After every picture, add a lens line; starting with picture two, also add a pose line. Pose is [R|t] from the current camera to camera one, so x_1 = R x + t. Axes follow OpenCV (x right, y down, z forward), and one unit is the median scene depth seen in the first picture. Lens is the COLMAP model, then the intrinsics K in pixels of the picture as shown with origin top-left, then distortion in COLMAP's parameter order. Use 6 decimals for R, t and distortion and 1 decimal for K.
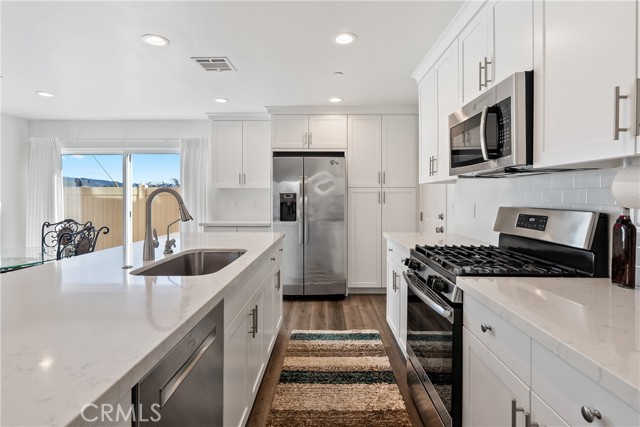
lens RADIAL K [[327.4, 0, 320.9], [0, 327.4, 193.7], [0, 0, 1]] dist [-0.000167, 0.000735]
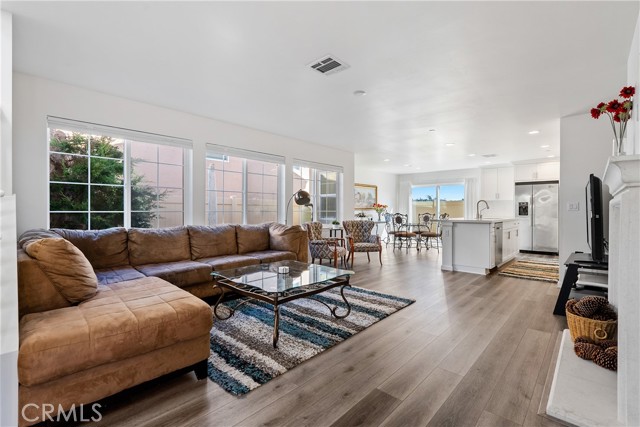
lens RADIAL K [[293.2, 0, 320.3], [0, 293.2, 213.7], [0, 0, 1]] dist [-0.003918, -0.001189]
pose [[0.749362, 0.008747, -0.662102, 0.168803], [0.003255, 0.999852, 0.016893, 0.036341], [0.662152, -0.014814, 0.749223, -1.289443]]
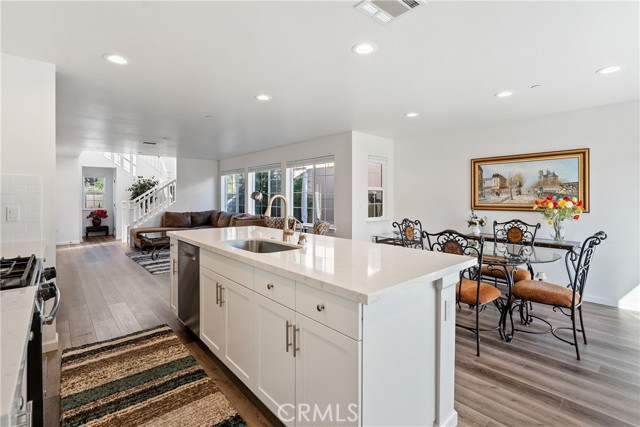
lens RADIAL K [[293.2, 0, 315.3], [0, 293.2, 204.5], [0, 0, 1]] dist [-0.003918, -0.001189]
pose [[-0.732586, -0.002436, -0.680670, 0.142820], [-0.006739, 0.999971, 0.003675, 0.025049], [0.680641, 0.007280, -0.732581, 0.923010]]
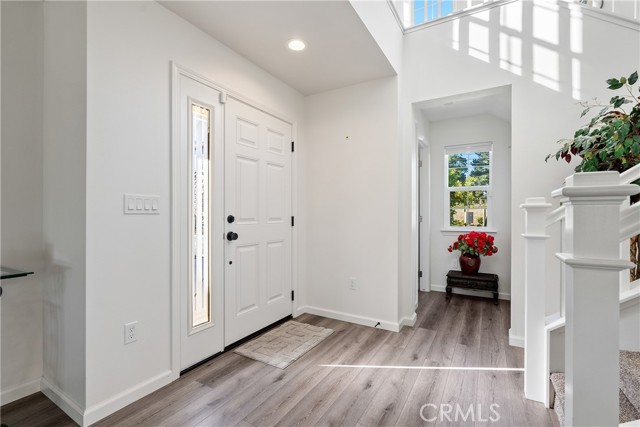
lens RADIAL K [[293.2, 0, 322.0], [0, 293.2, 219.5], [0, 0, 1]] dist [-0.003918, -0.001189]
pose [[-0.869579, -0.009139, 0.493708, -0.245938], [-0.006458, 0.999954, 0.007135, 0.046426], [-0.493751, 0.003016, -0.869598, -1.074965]]
